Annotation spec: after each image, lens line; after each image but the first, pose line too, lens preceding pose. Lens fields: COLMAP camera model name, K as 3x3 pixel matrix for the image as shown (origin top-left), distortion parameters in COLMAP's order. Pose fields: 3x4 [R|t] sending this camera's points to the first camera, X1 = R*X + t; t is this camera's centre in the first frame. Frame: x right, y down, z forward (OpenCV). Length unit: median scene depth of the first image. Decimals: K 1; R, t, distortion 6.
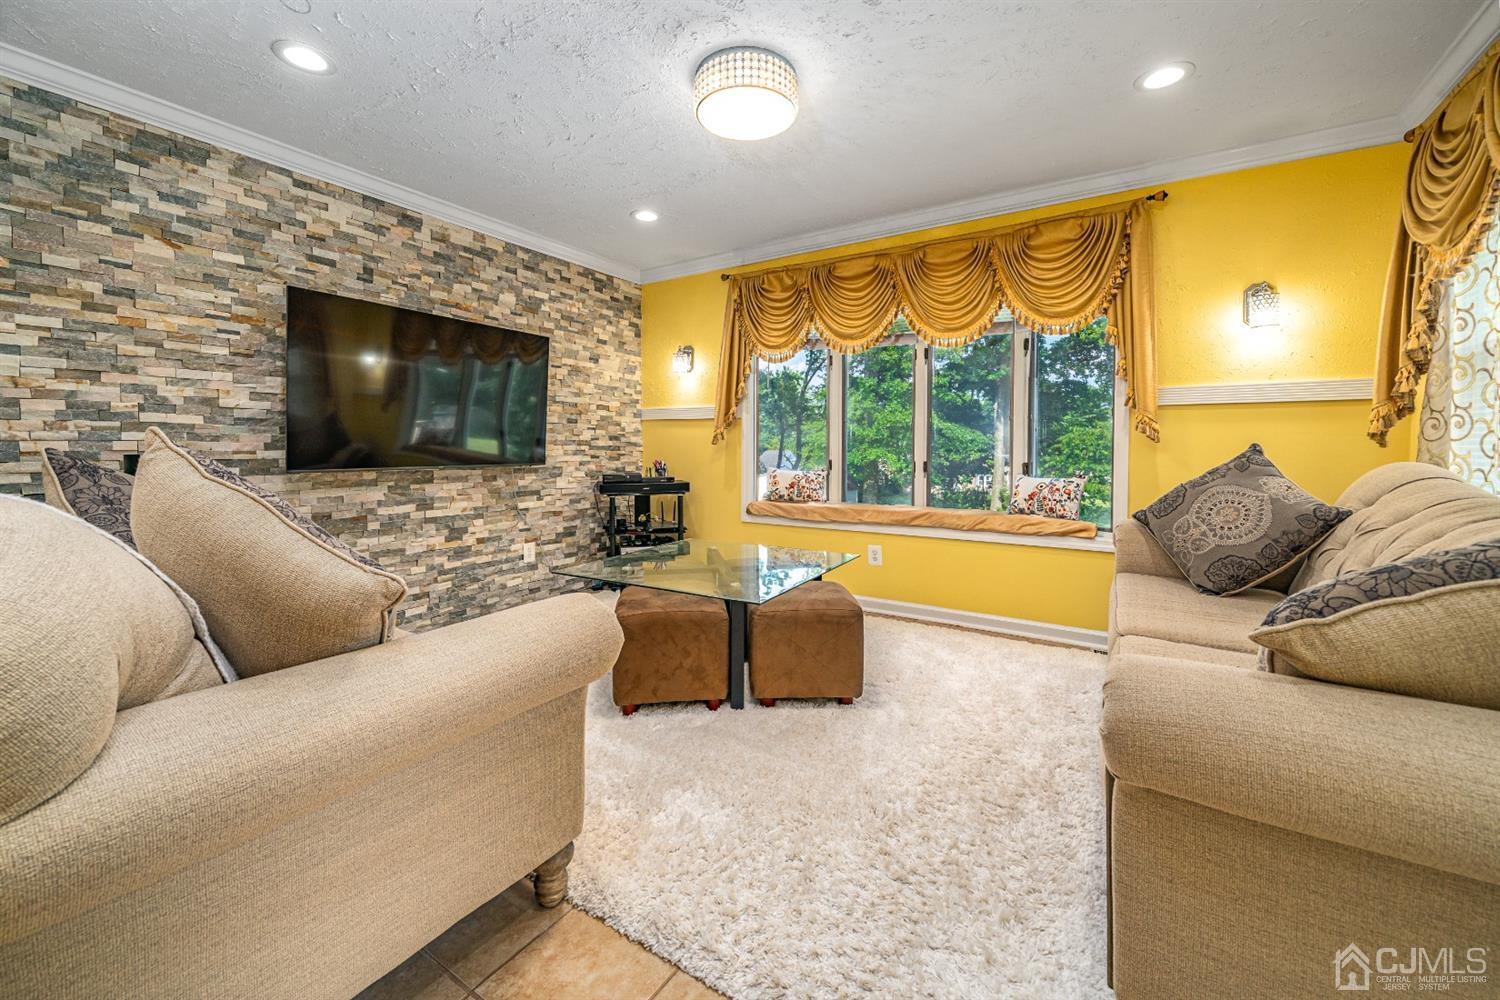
lens RADIAL K [[601.3, 0, 749.7], [0, 601.3, 458.4], [0, 0, 1]] dist [0.000711, 0.000067]
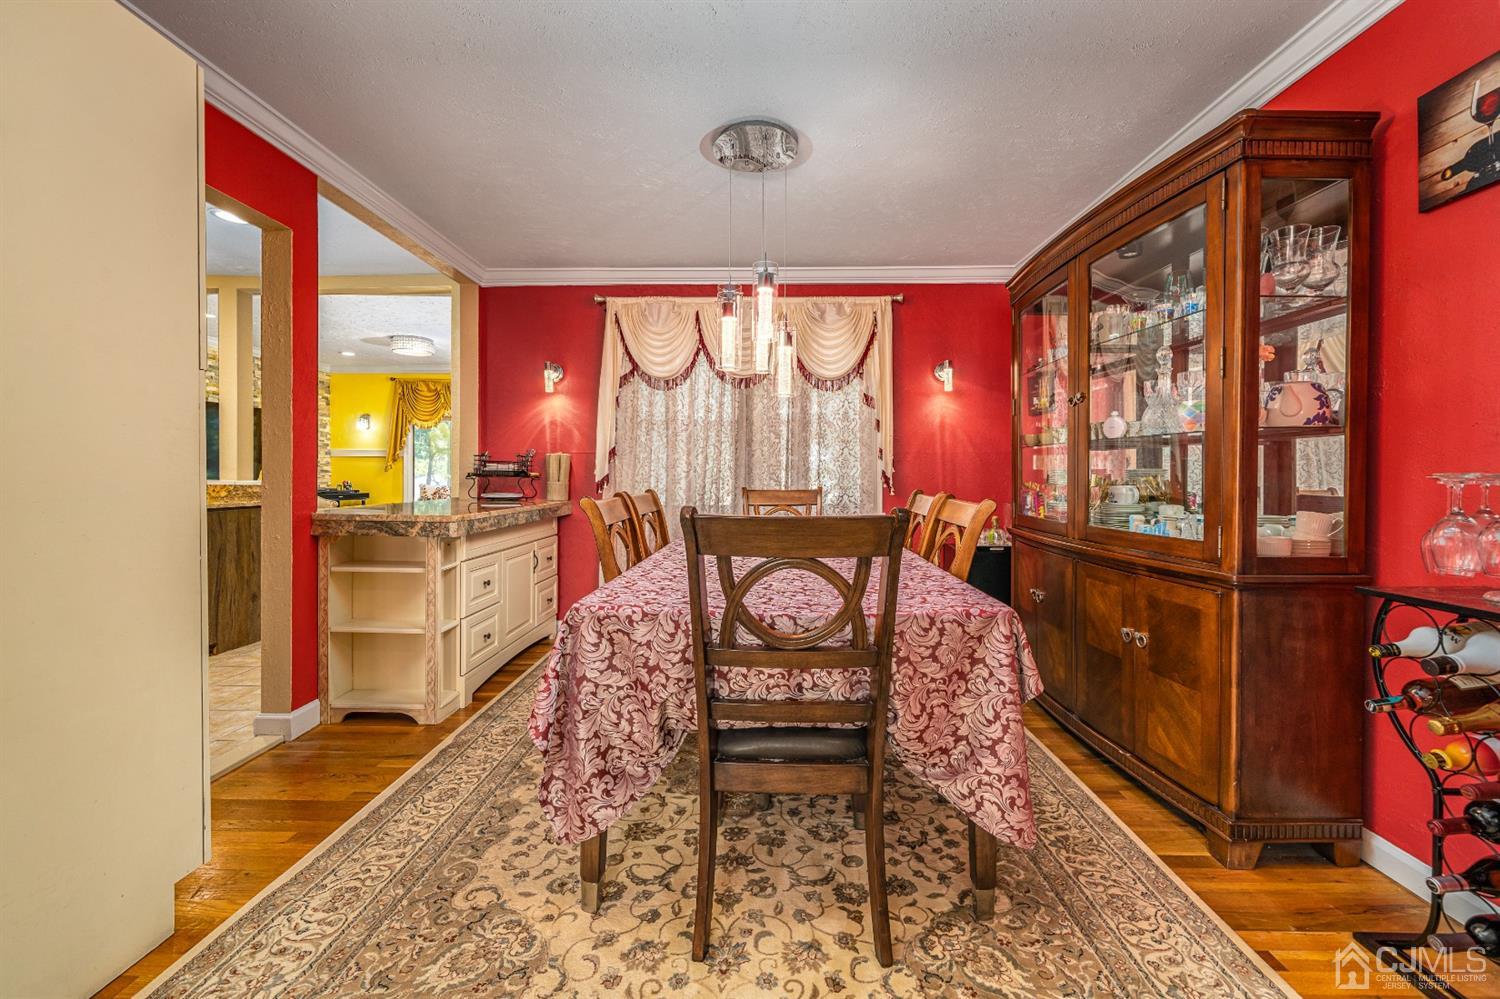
lens RADIAL K [[594.4, 0, 750.3], [0, 594.4, 477.6], [0, 0, 1]] dist [0.000935, 0.000063]
pose [[0.854931, -0.003713, 0.518729, -0.049922], [0.008915, 0.999932, -0.007537, 0.018061], [-0.518665, 0.011068, 0.854906, -1.083721]]
